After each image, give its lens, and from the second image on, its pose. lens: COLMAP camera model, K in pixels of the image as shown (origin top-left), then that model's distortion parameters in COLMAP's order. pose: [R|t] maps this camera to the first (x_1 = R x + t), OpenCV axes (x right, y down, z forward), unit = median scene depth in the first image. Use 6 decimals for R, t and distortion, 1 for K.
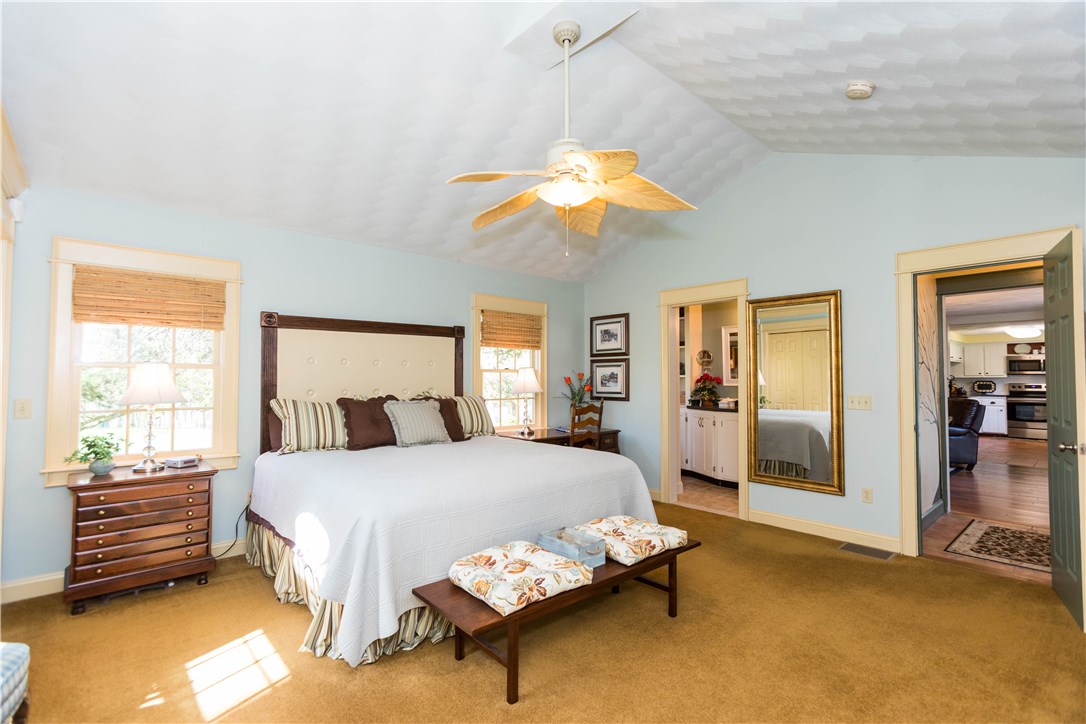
lens RADIAL K [[498.7, 0, 543.5], [0, 498.7, 365.0], [0, 0, 1]] dist [-0.003422, 0.002756]
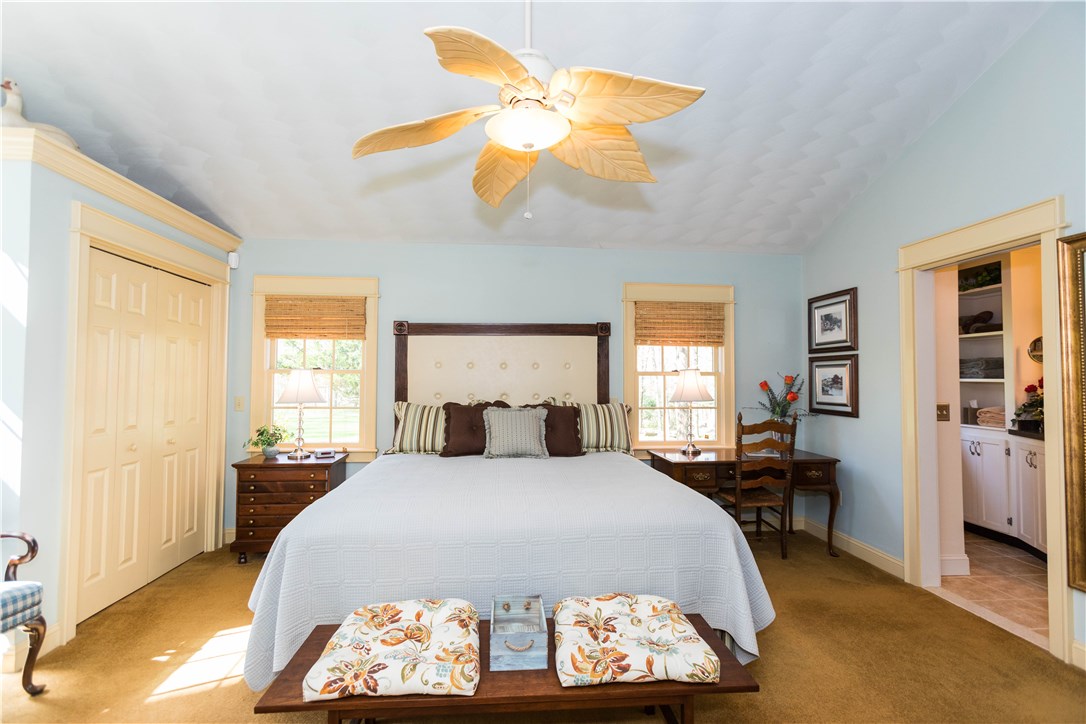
lens RADIAL K [[498.7, 0, 542.2], [0, 498.7, 363.5], [0, 0, 1]] dist [-0.003422, 0.002756]
pose [[0.802465, -0.015066, -0.596509, 0.347740], [0.012493, 0.999886, -0.008448, -0.000810], [0.596569, -0.000672, 0.802562, 0.311999]]
